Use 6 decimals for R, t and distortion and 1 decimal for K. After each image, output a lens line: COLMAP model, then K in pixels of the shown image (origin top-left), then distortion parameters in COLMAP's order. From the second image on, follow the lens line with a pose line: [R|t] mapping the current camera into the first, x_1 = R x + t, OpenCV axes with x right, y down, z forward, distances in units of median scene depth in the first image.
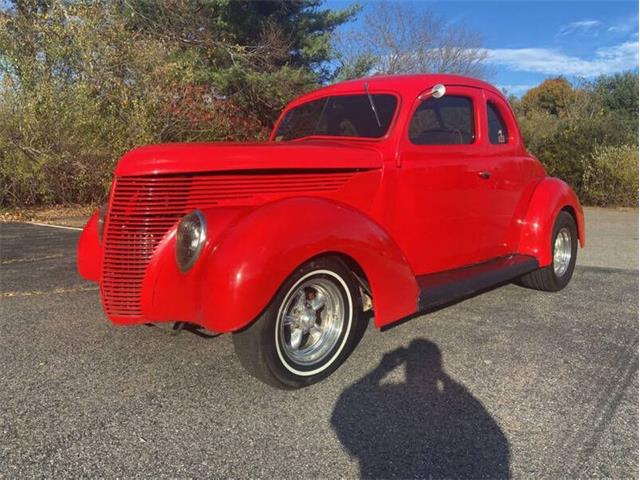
lens RADIAL K [[486.7, 0, 317.5], [0, 486.7, 233.8], [0, 0, 1]] dist [0.106200, -0.129883]
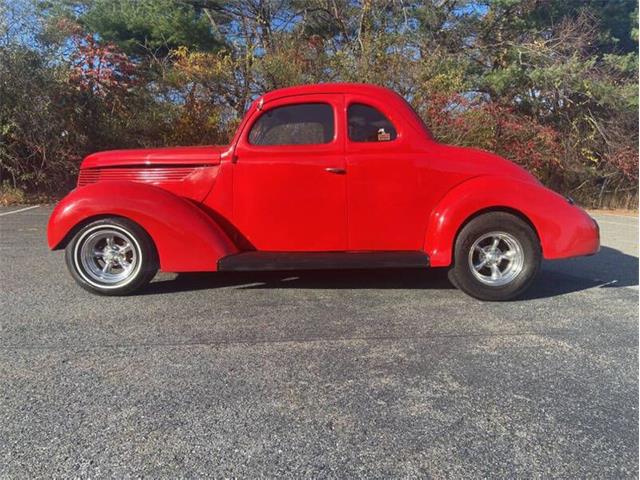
lens RADIAL K [[486.7, 0, 325.7], [0, 486.7, 222.2], [0, 0, 1]] dist [0.106200, -0.129883]
pose [[0.750944, 0.065428, -0.657117, 1.319131], [-0.085560, 0.996332, 0.001426, -0.000972], [0.654800, 0.055152, 0.753788, 0.186440]]
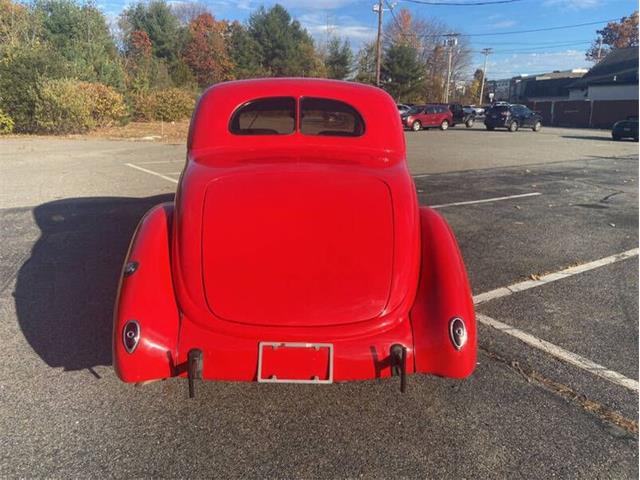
lens RADIAL K [[486.7, 0, 319.4], [0, 486.7, 234.5], [0, 0, 1]] dist [0.106200, -0.129883]
pose [[0.563445, -0.223286, 0.795407, -0.080303], [0.092982, 0.973806, 0.207500, -0.123112], [-0.820904, -0.042956, 0.569448, -0.778218]]
